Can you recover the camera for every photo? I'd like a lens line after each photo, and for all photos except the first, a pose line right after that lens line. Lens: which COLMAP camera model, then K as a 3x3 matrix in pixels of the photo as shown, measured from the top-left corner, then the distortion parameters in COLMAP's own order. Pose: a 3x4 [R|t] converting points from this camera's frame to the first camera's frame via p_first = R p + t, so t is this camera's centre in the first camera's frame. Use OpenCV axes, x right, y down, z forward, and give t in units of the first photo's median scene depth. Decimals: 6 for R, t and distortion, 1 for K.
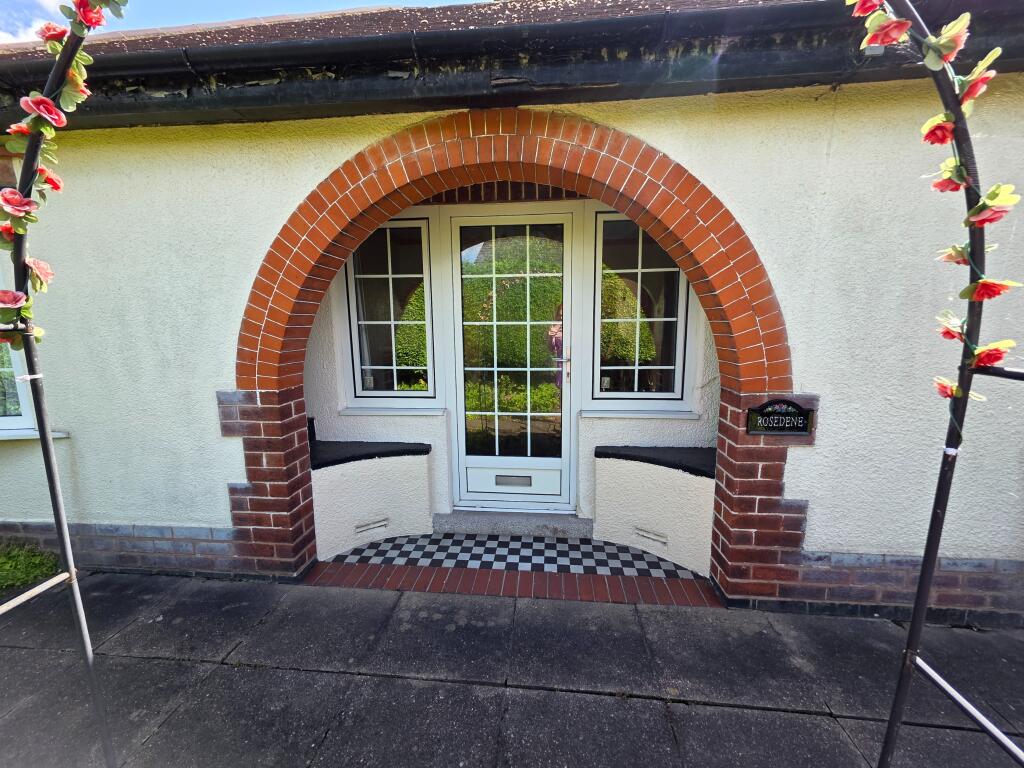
lens RADIAL K [[413.1, 0, 509.0], [0, 413.1, 380.9], [0, 0, 1]] dist [0.000963, 0.000090]
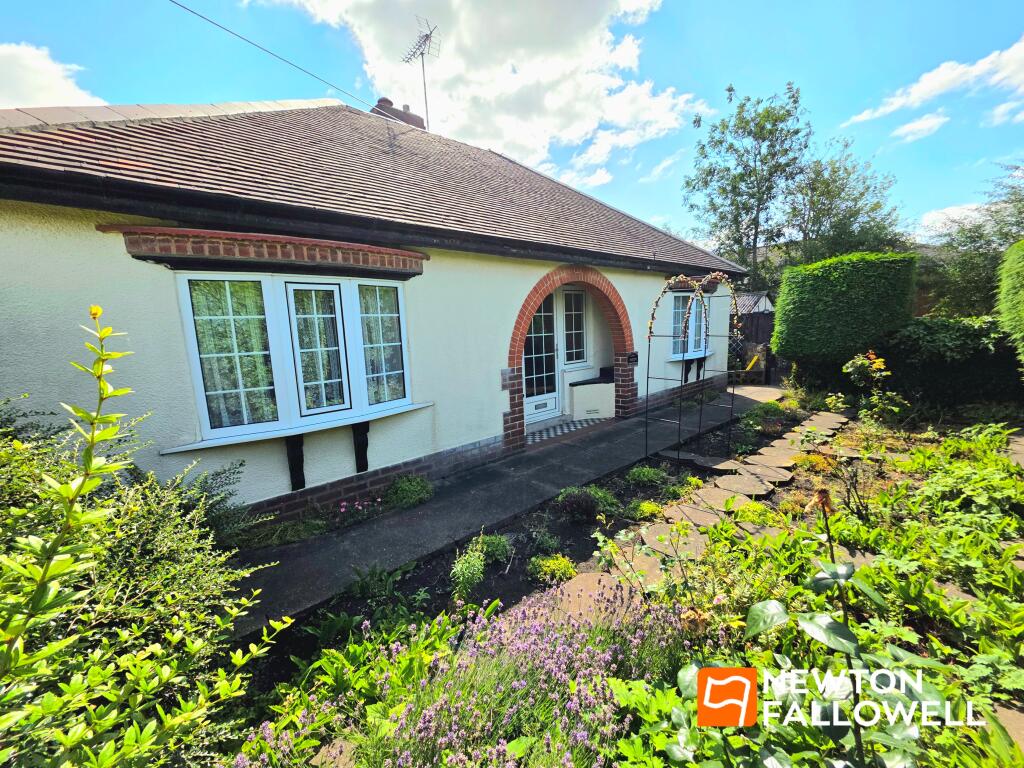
lens RADIAL K [[413.1, 0, 509.0], [0, 413.1, 380.9], [0, 0, 1]] dist [0.000963, 0.000090]
pose [[0.677122, -0.116872, 0.726530, -2.266176], [0.140621, 0.989663, 0.028143, 0.027840], [-0.722310, 0.083109, 0.686558, -0.542150]]
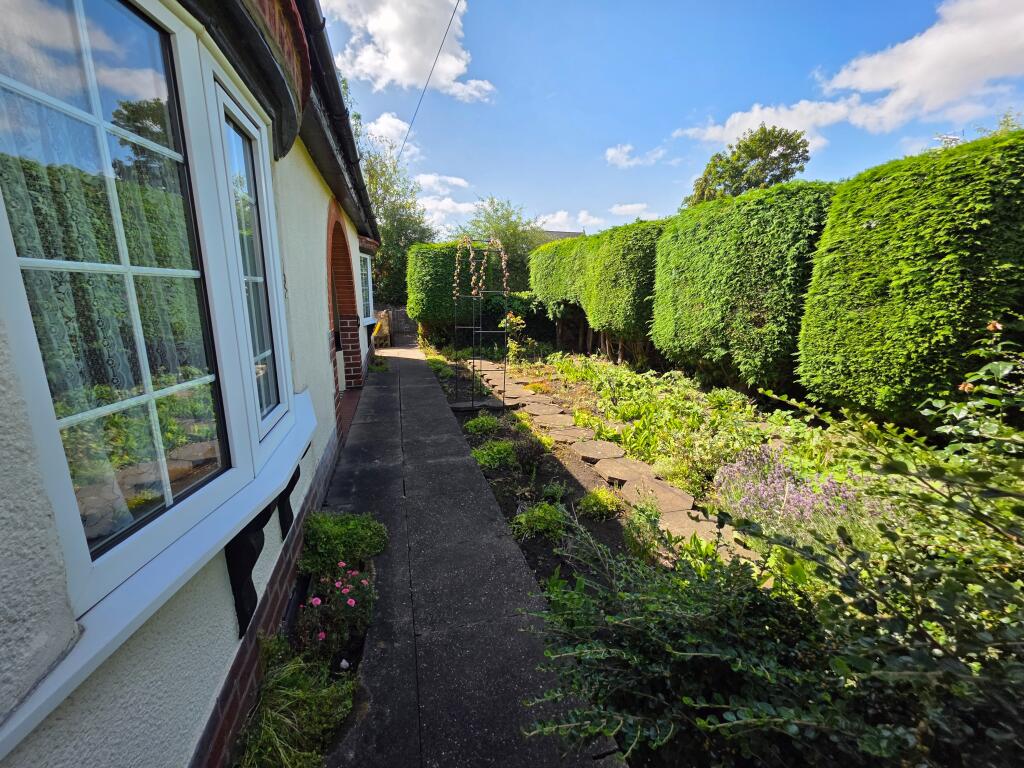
lens RADIAL K [[413.1, 0, 509.0], [0, 413.1, 380.9], [0, 0, 1]] dist [0.000963, 0.000090]
pose [[-0.359044, -0.190314, 0.913711, -2.372362], [0.129365, 0.959392, 0.250662, -0.103172], [-0.924312, 0.208201, -0.319844, 0.903623]]
